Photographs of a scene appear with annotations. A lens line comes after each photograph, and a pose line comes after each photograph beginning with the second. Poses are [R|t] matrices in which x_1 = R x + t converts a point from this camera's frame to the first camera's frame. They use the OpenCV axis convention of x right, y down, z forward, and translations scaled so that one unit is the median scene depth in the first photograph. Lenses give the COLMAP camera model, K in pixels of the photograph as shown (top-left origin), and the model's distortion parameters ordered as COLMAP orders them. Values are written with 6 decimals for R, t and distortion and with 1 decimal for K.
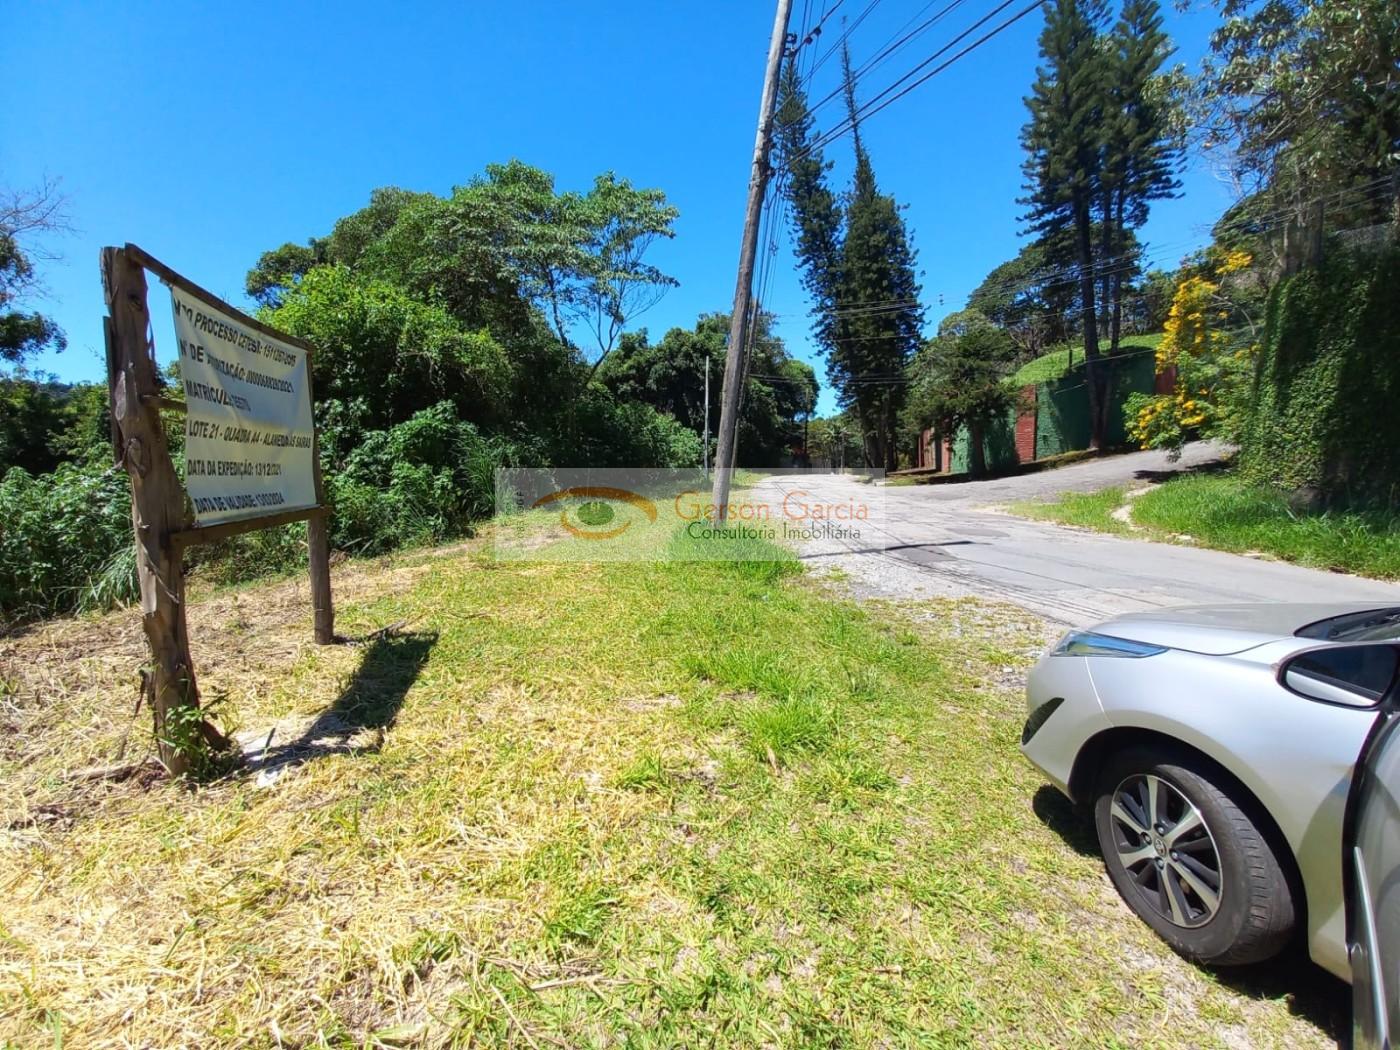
lens RADIAL K [[539.5, 0, 697.9], [0, 539.5, 520.1], [0, 0, 1]] dist [-0.001469, -0.010960]
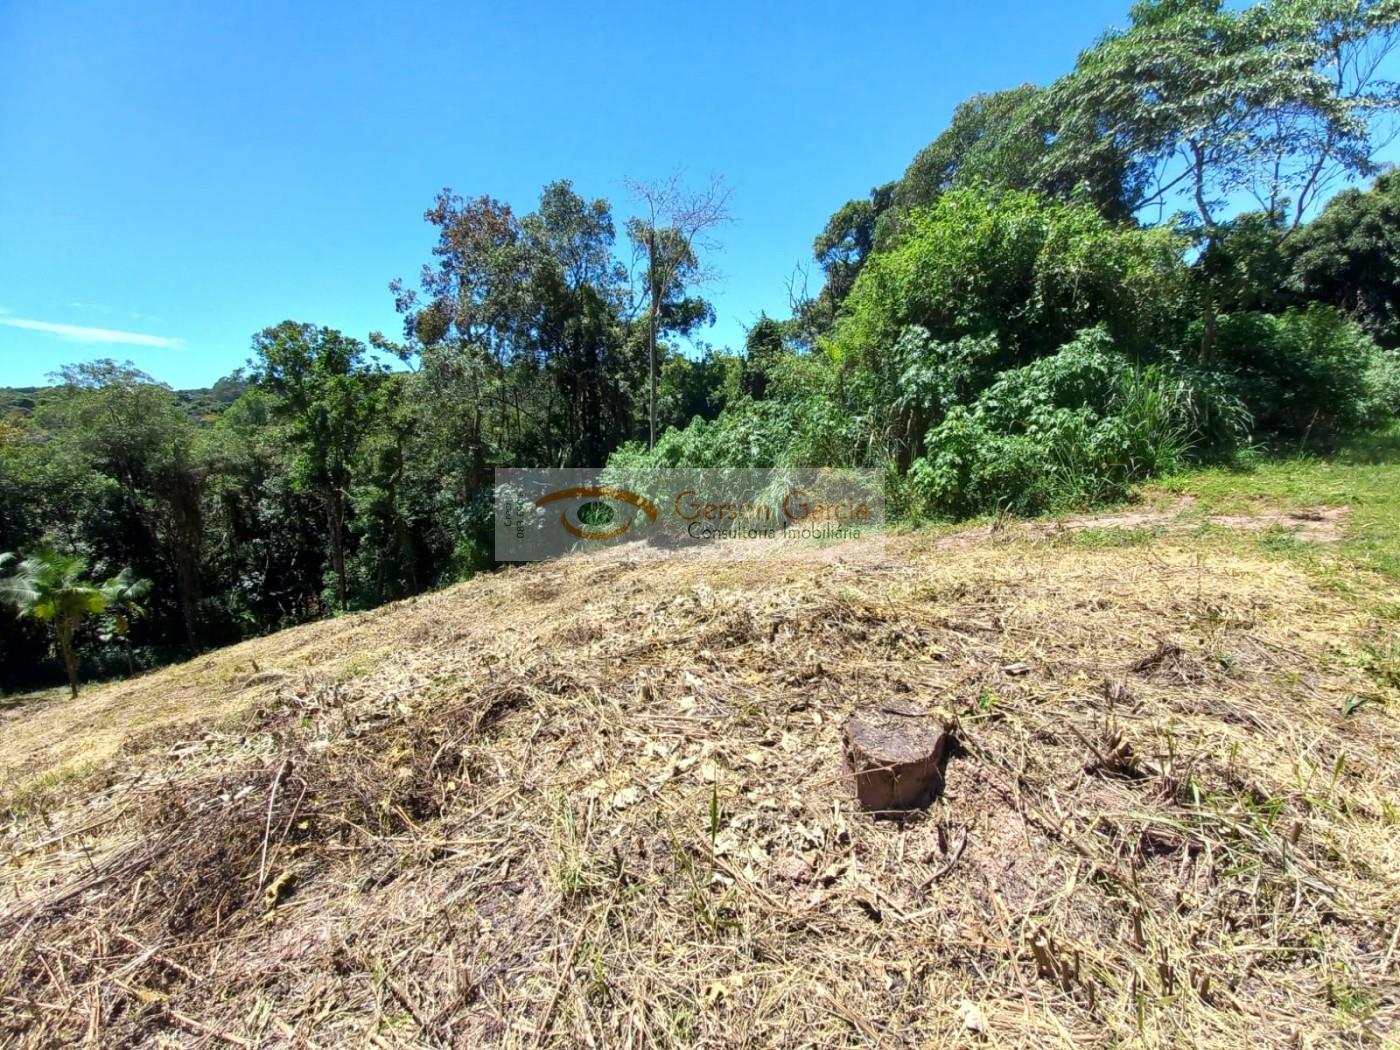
lens RADIAL K [[539.5, 0, 697.9], [0, 539.5, 519.8], [0, 0, 1]] dist [-0.001469, -0.010960]
pose [[0.689783, 0.123880, -0.713340, -0.266530], [-0.052012, 0.991186, 0.121837, -0.005908], [0.722146, -0.046939, 0.690146, 0.025555]]
